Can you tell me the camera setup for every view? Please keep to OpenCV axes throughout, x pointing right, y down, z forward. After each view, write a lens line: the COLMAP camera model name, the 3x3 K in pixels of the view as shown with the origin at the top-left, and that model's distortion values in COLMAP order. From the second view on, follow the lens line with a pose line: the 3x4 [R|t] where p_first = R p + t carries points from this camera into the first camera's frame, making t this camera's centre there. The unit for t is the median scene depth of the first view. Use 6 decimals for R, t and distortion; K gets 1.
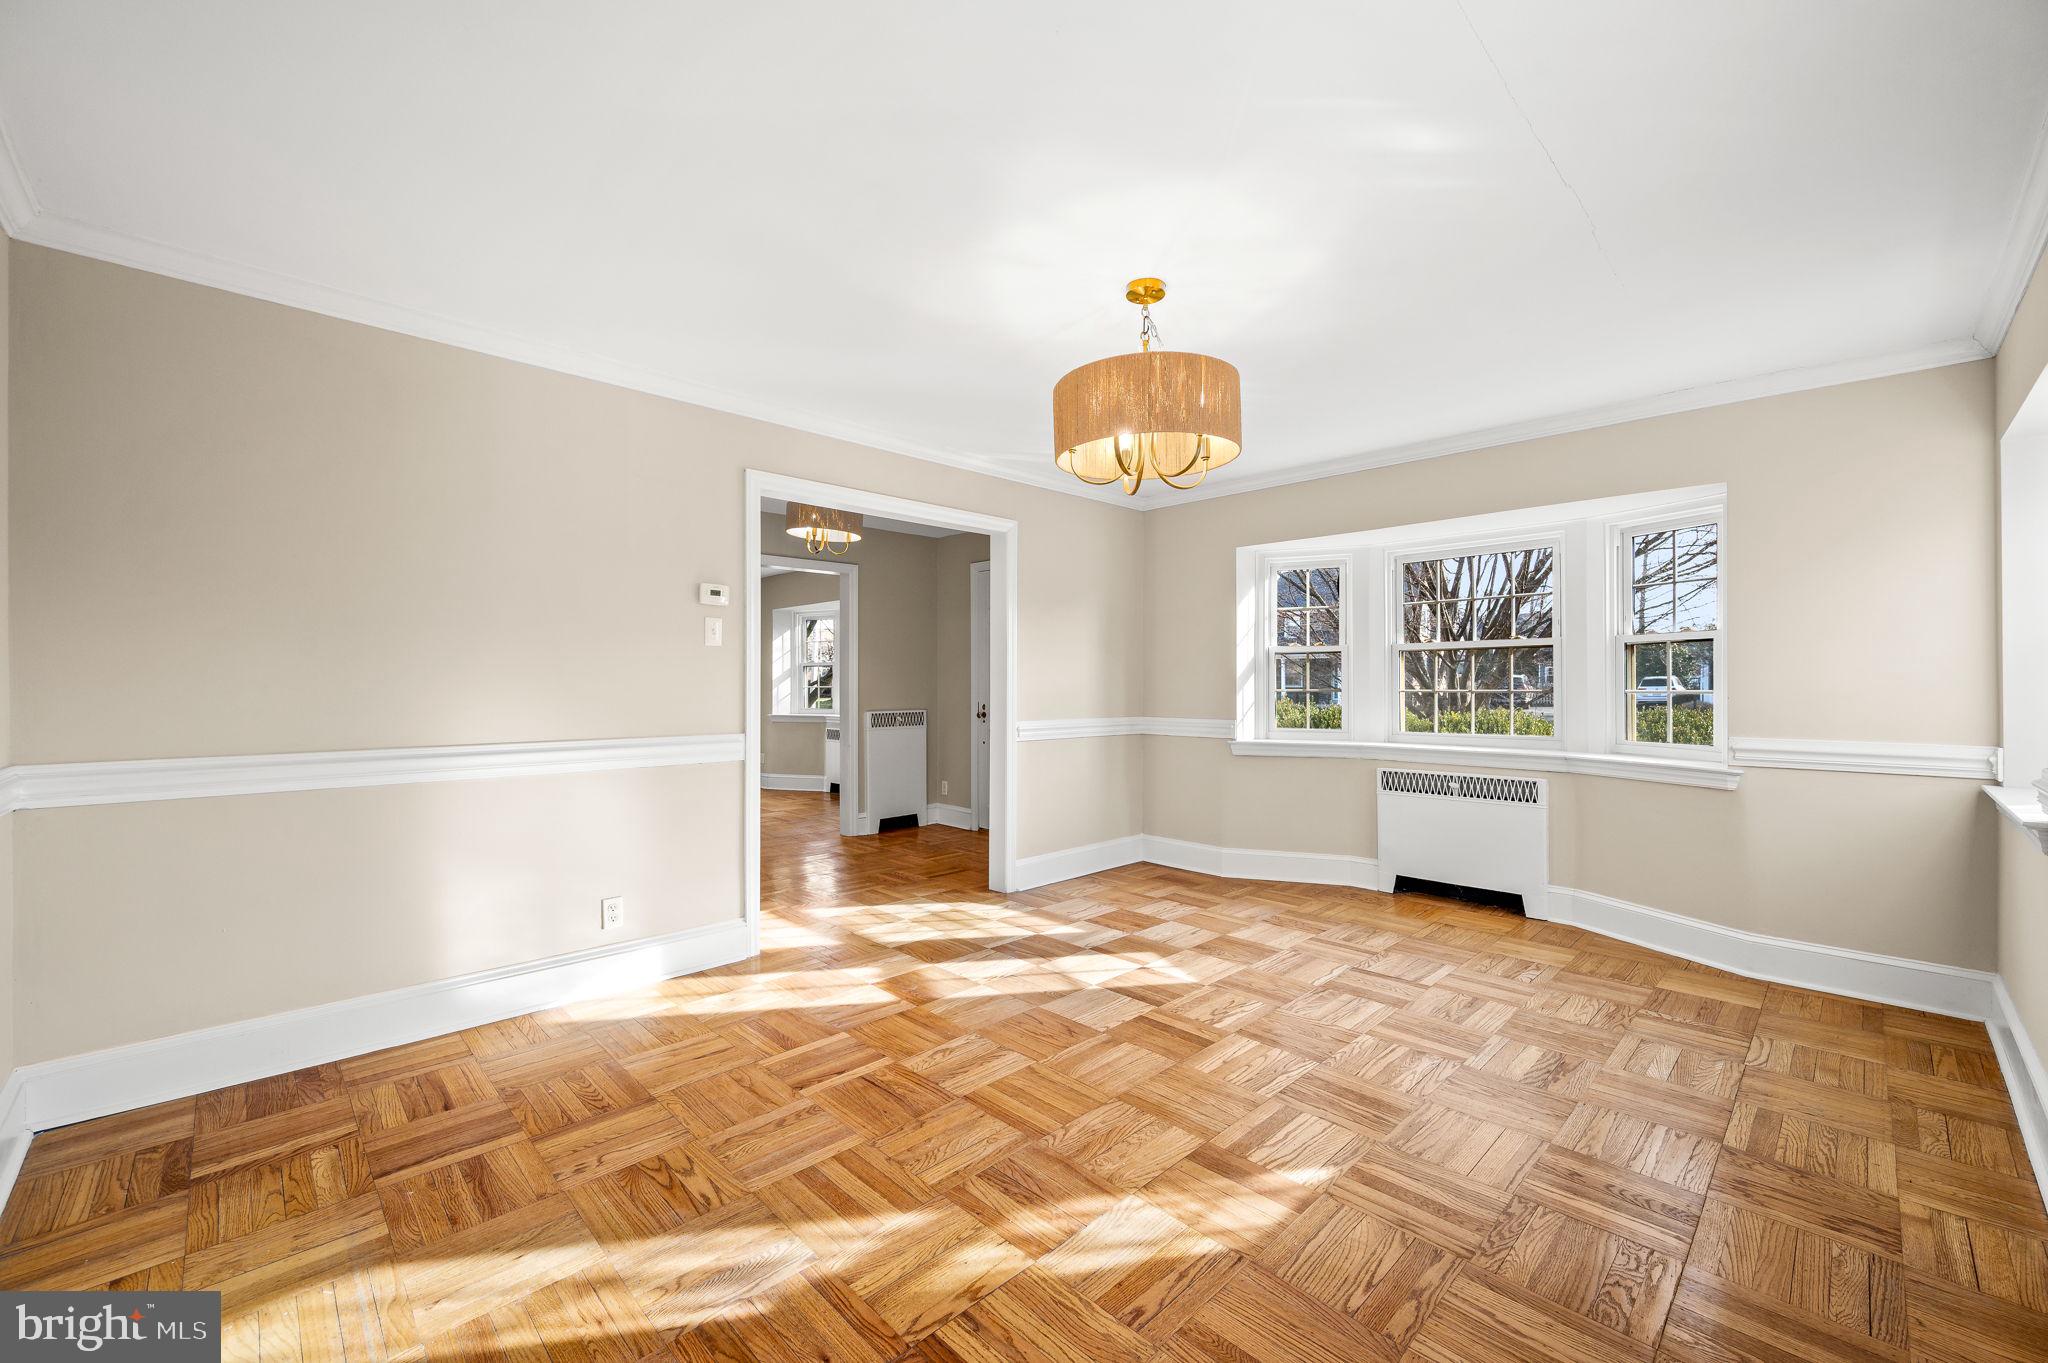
lens RADIAL K [[813.6, 0, 1024.0], [0, 813.6, 681.5], [0, 0, 1]] dist [-0.002620, -0.000296]
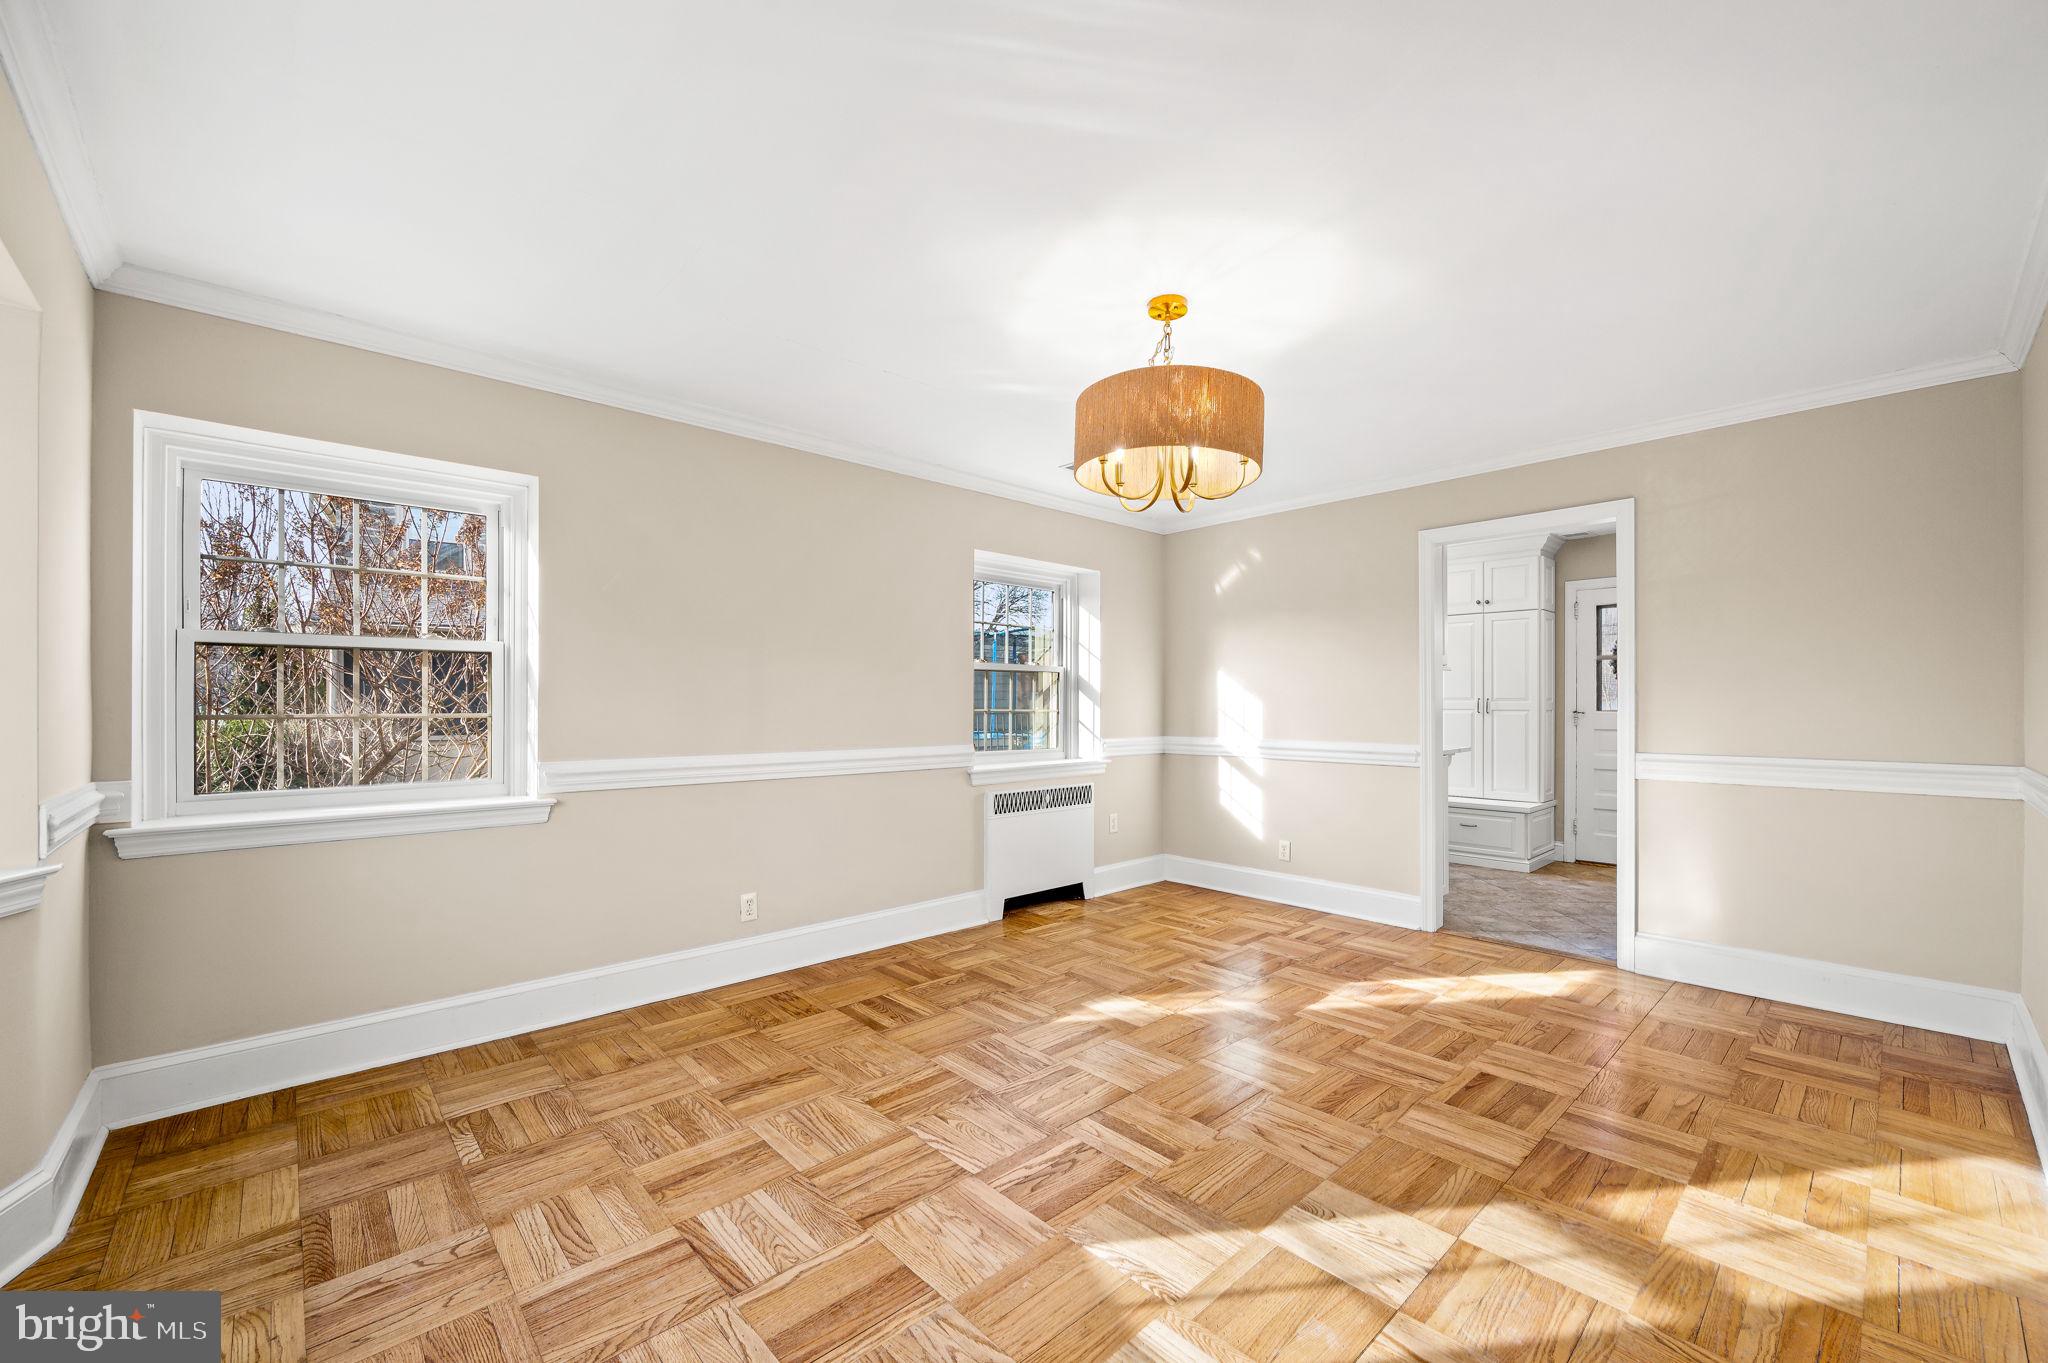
lens RADIAL K [[813.6, 0, 1024.0], [0, 813.6, 681.5], [0, 0, 1]] dist [-0.002620, -0.000296]
pose [[-0.999707, -0.005077, 0.023680, 0.296743], [-0.006176, 0.998896, -0.046566, 0.021690], [-0.023418, -0.046699, -0.998634, 1.929586]]
